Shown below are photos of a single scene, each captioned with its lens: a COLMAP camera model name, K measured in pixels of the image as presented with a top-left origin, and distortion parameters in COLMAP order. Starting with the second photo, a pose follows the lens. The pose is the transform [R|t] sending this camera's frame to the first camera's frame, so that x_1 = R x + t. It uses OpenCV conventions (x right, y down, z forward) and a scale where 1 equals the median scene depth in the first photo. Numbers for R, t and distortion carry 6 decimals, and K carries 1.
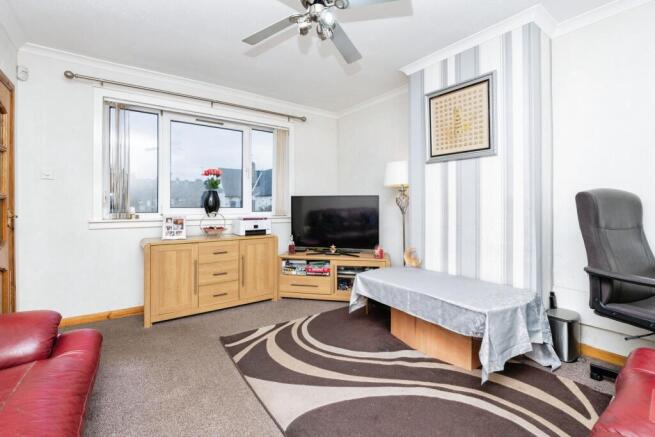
lens RADIAL K [[306.6, 0, 328.7], [0, 306.6, 204.3], [0, 0, 1]] dist [-0.001324, -0.000611]
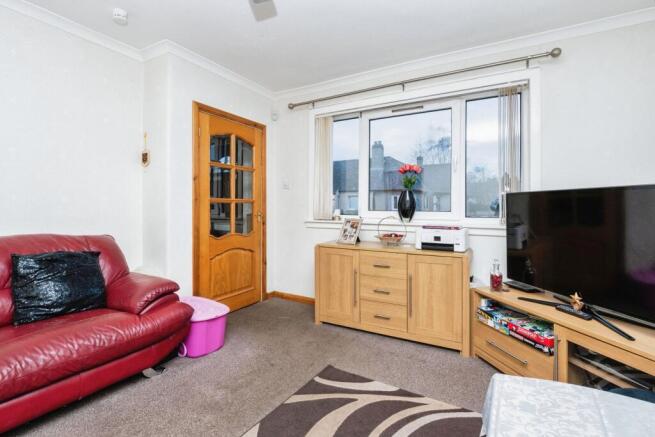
lens RADIAL K [[306.6, 0, 328.7], [0, 306.6, 204.3], [0, 0, 1]] dist [-0.001324, -0.000611]
pose [[0.405329, -0.006690, -0.914146, 0.323167], [-0.001272, 0.999968, -0.007882, -0.000039], [0.914170, 0.004357, 0.405308, 0.513439]]
